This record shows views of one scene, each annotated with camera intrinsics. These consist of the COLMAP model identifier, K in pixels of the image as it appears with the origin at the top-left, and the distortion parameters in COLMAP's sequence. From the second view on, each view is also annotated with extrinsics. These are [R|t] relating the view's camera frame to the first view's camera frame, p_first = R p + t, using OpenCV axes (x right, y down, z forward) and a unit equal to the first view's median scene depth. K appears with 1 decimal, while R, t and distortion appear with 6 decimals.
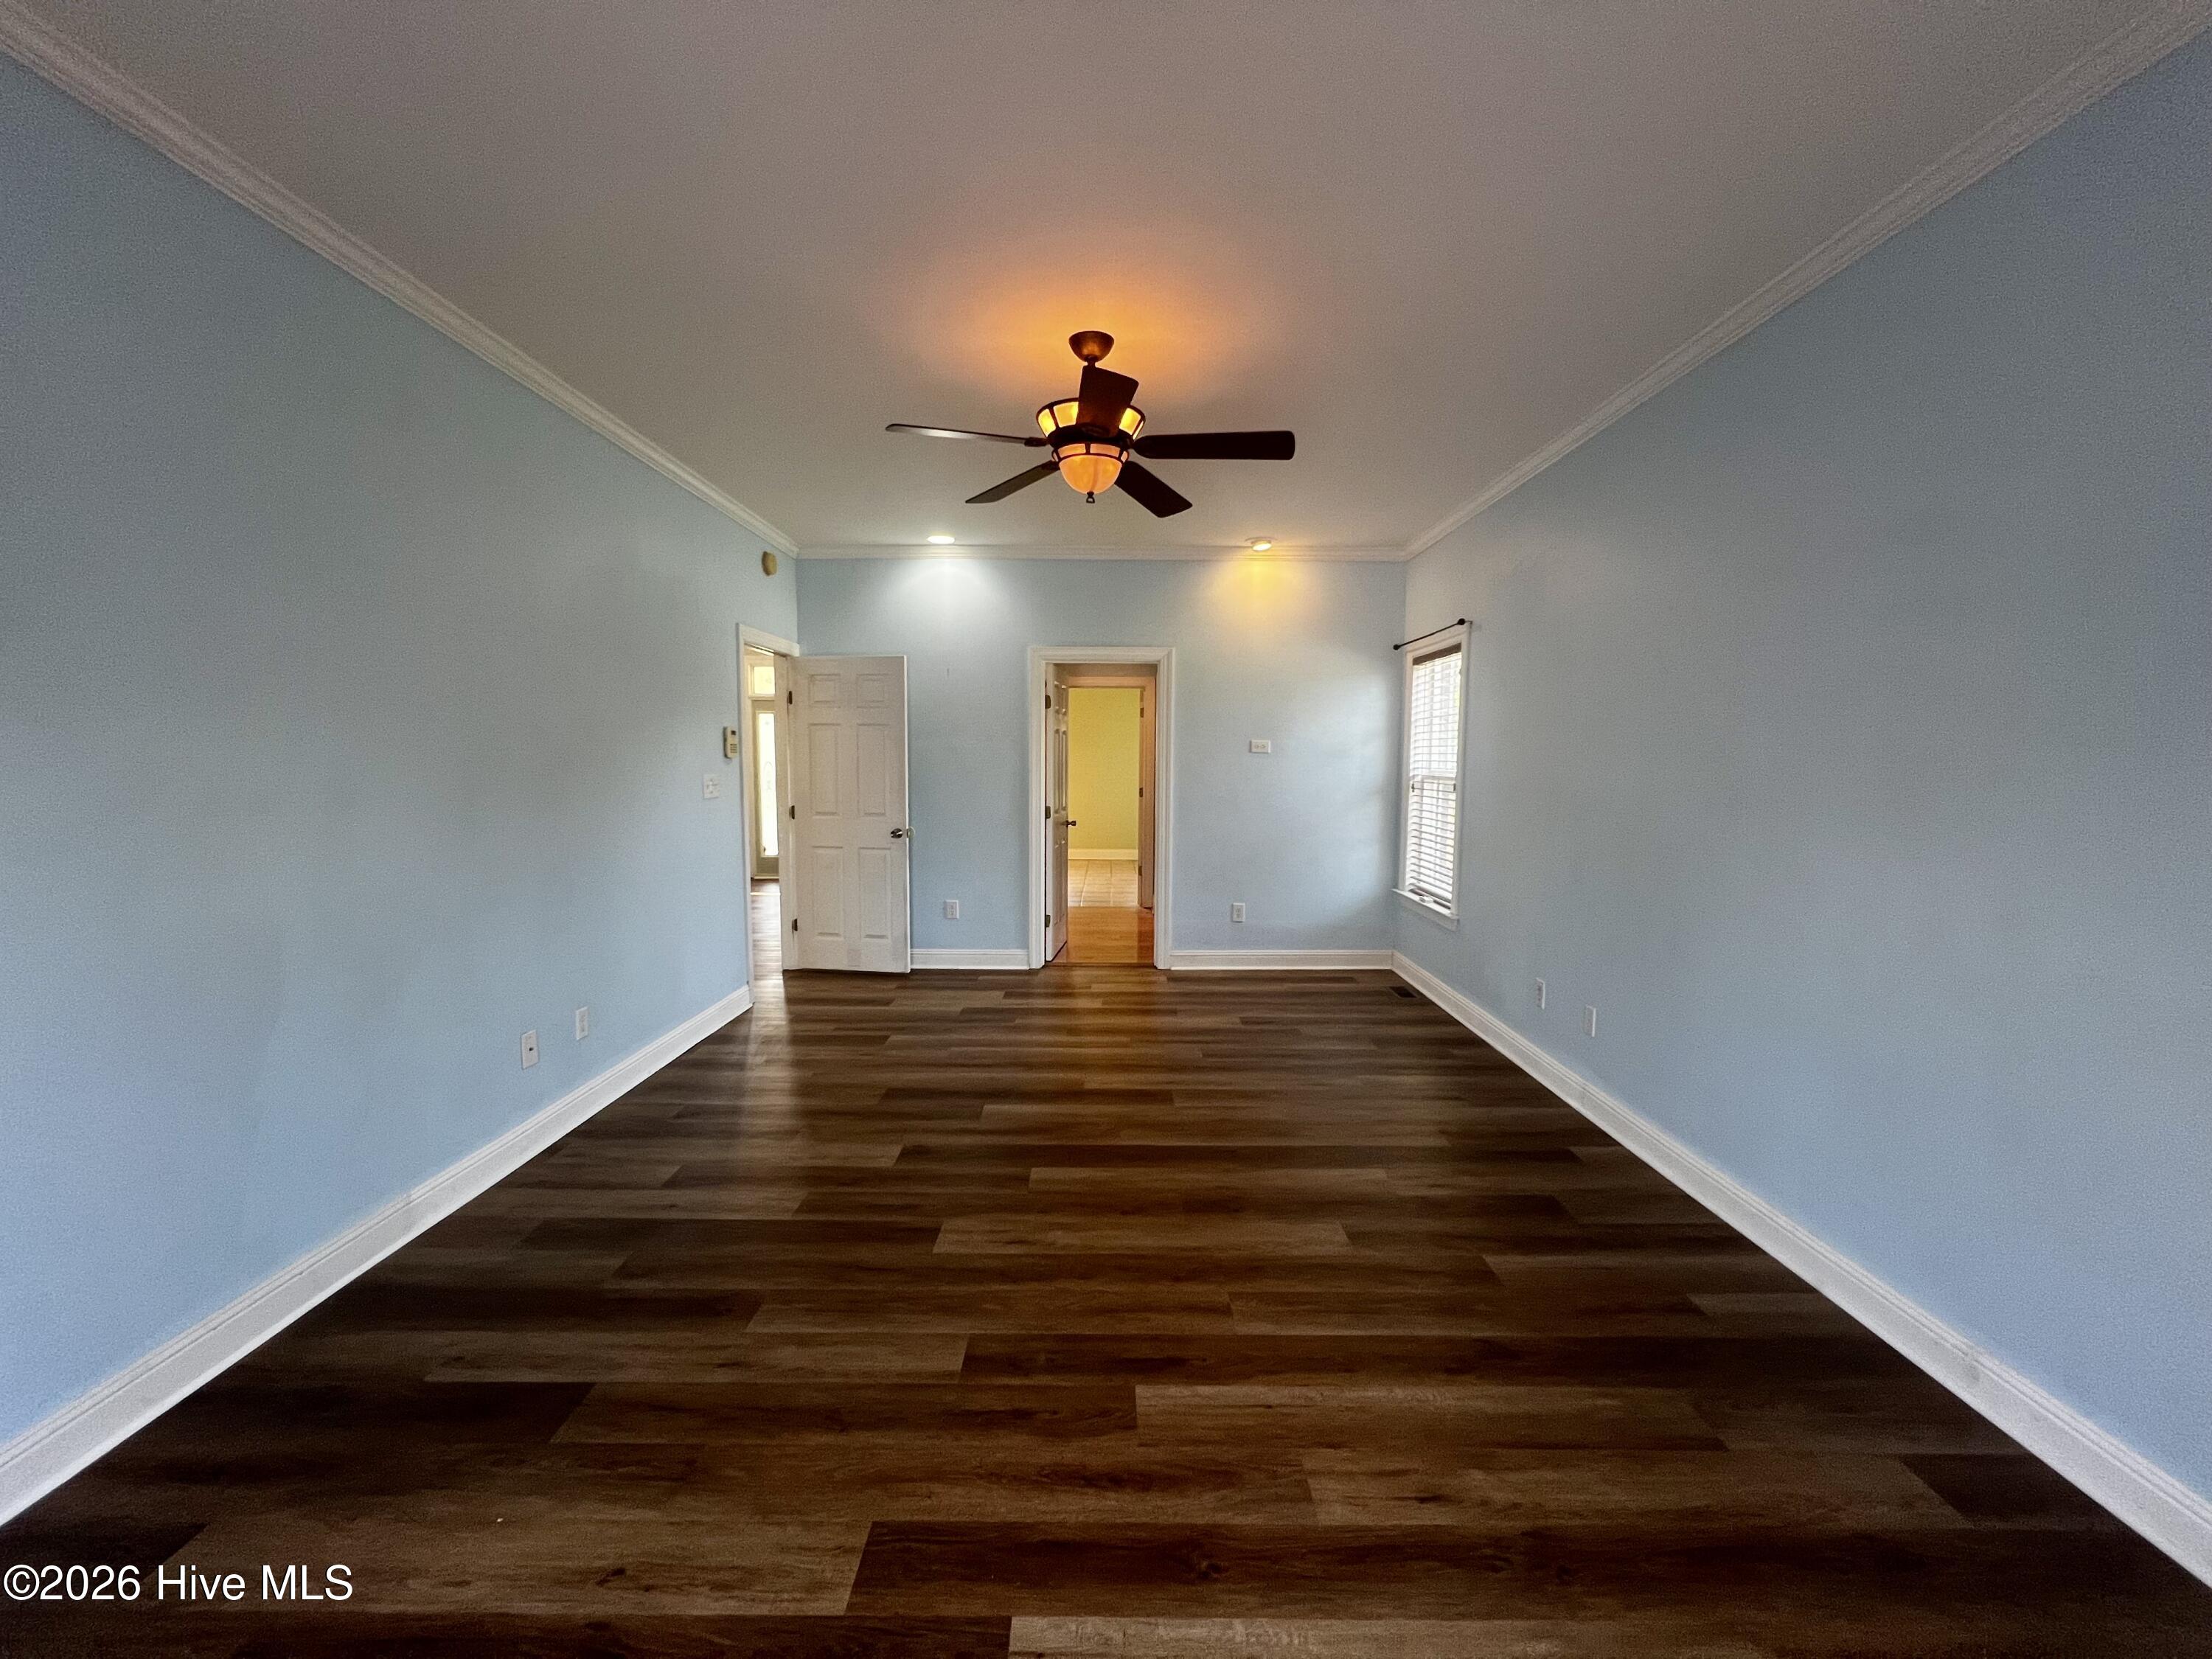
lens RADIAL K [[887.6, 0, 1107.0], [0, 887.6, 833.7], [0, 0, 1]] dist [-0.001461, 0.000130]
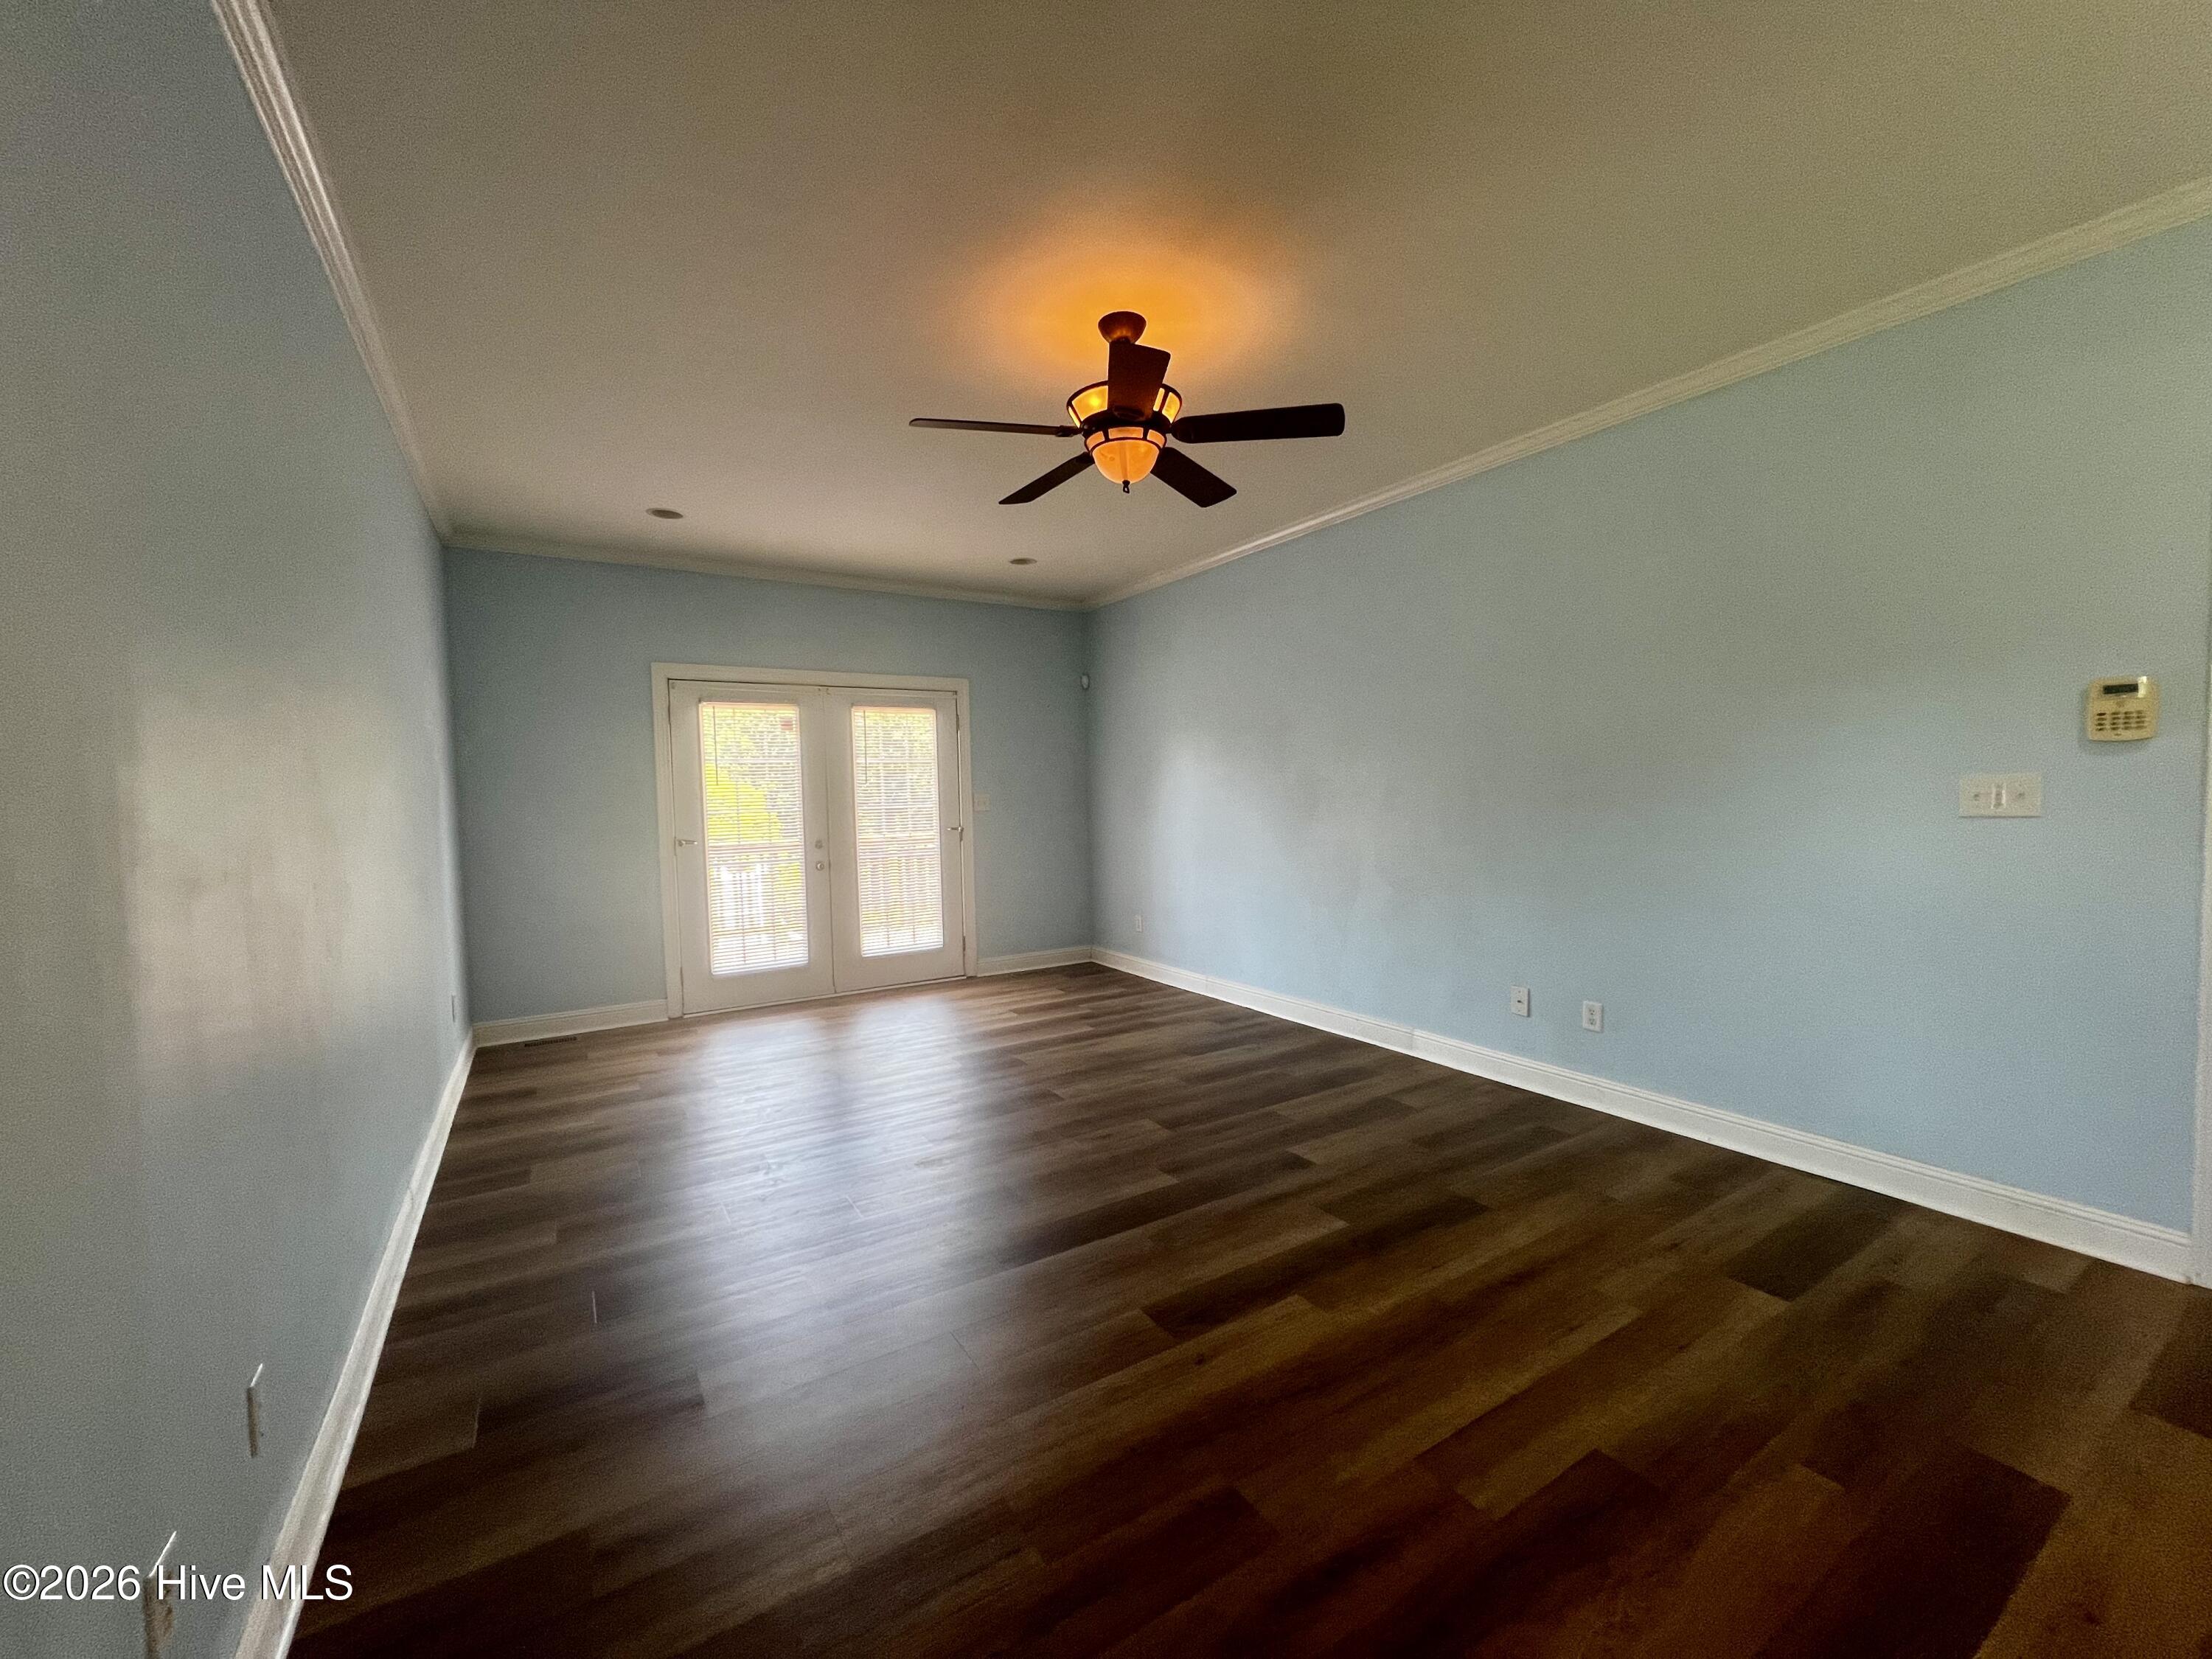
lens RADIAL K [[887.6, 0, 1107.0], [0, 887.6, 833.7], [0, 0, 1]] dist [-0.001461, 0.000130]
pose [[-0.845270, 0.038196, -0.532972, 0.457754], [-0.027956, 0.992914, 0.115496, -0.108422], [0.533607, 0.112525, -0.838213, 1.619292]]
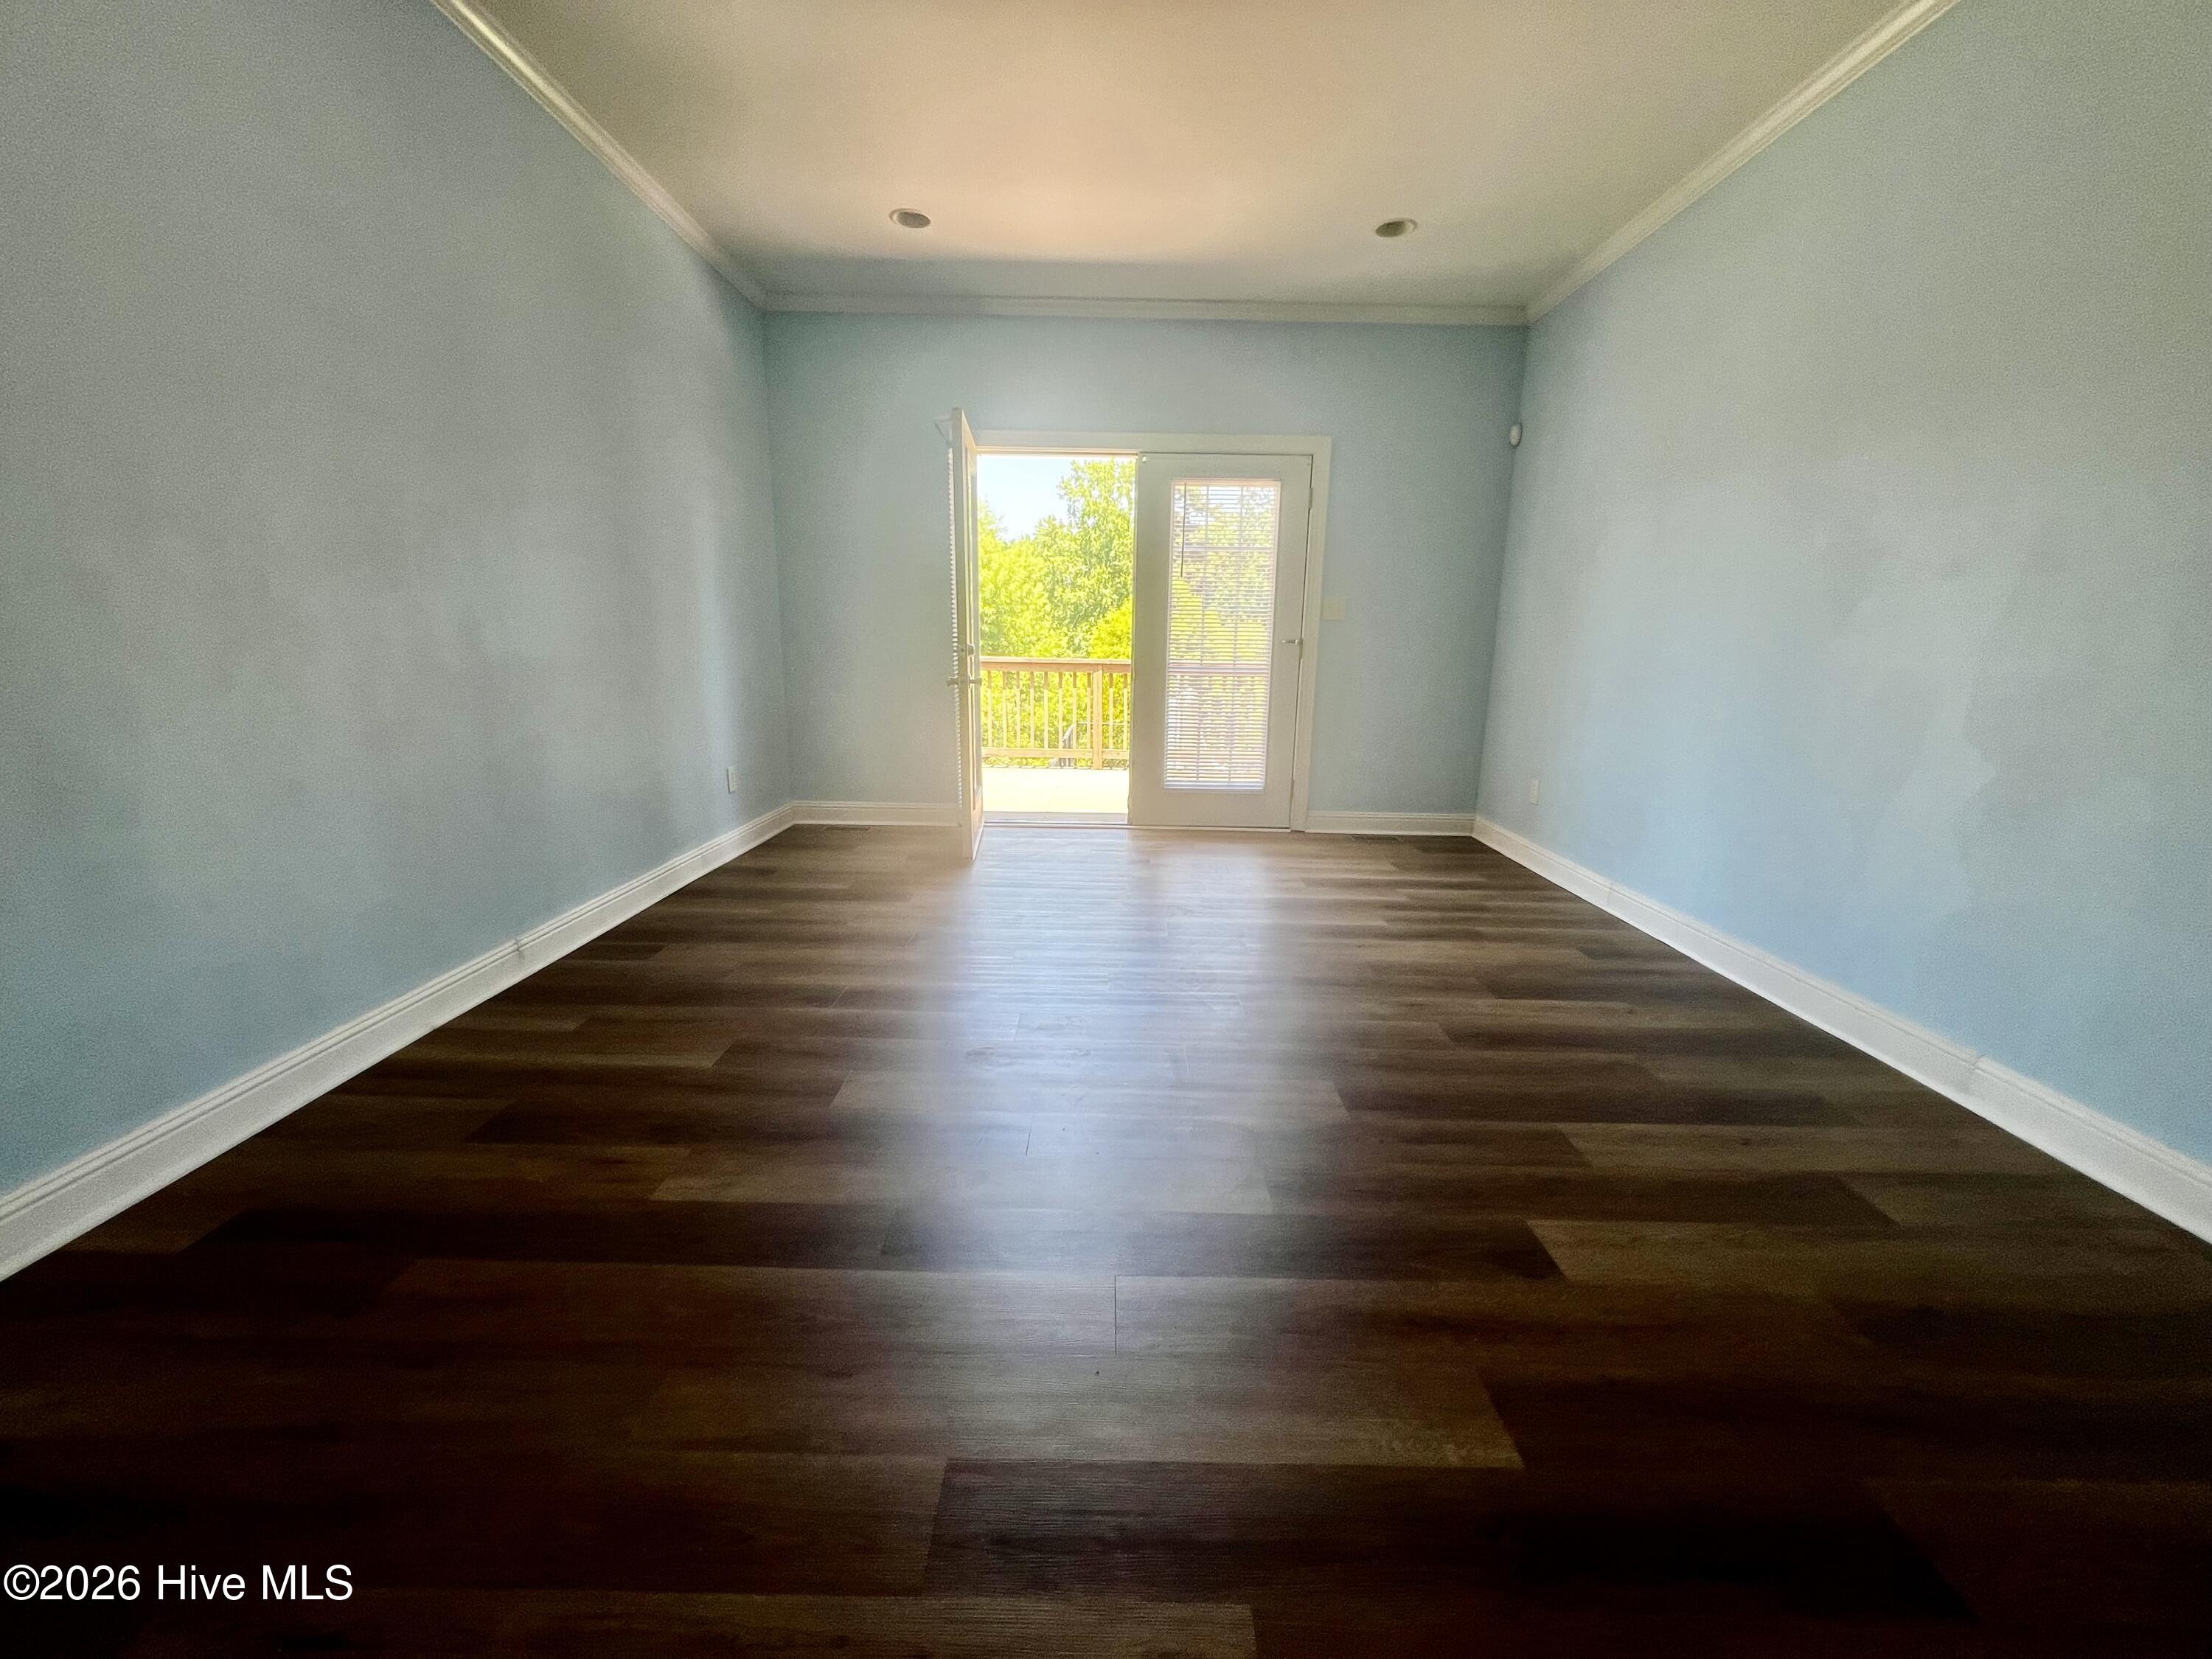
lens RADIAL K [[887.6, 0, 1107.0], [0, 887.6, 833.7], [0, 0, 1]] dist [-0.001461, 0.000130]
pose [[-0.999716, -0.023752, -0.001893, 0.025584], [-0.023258, 0.955489, 0.294109, -0.012463], [-0.005177, 0.294069, -0.955770, 1.365533]]
